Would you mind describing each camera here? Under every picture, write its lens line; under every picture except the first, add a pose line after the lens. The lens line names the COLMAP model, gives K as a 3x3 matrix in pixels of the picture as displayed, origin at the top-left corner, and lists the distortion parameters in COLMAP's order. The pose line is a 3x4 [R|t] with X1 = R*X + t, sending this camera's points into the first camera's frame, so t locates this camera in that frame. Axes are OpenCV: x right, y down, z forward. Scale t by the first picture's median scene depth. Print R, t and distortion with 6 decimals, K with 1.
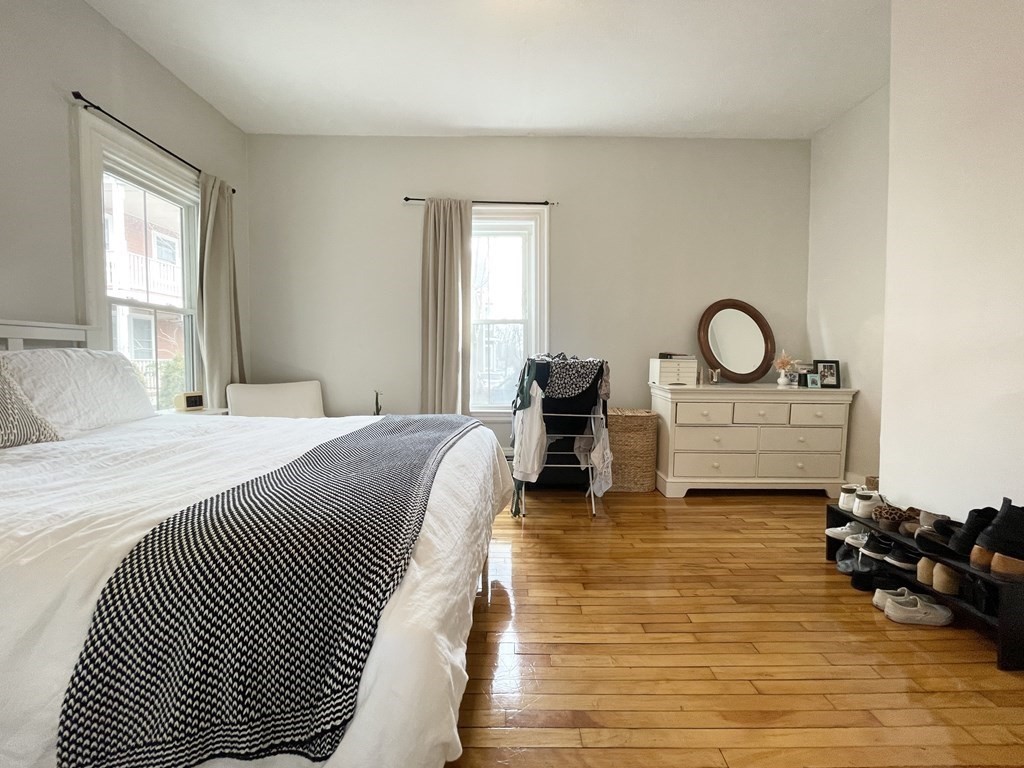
lens RADIAL K [[414.9, 0, 514.9], [0, 414.9, 383.0], [0, 0, 1]] dist [0.000482, 0.000427]
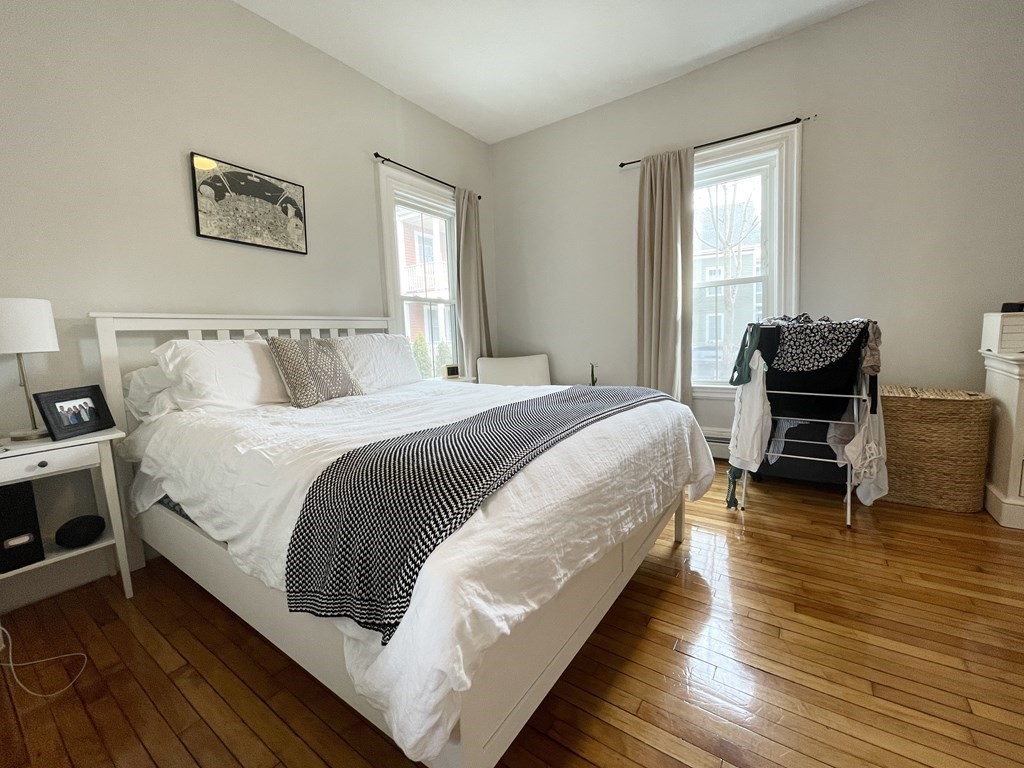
lens RADIAL K [[414.9, 0, 515.9], [0, 414.9, 381.5], [0, 0, 1]] dist [0.000482, 0.000427]
pose [[0.821617, 0.023789, -0.569543, 0.121549], [0.009264, 0.998440, 0.055067, 0.006556], [0.569964, -0.050520, 0.820115, 0.047648]]
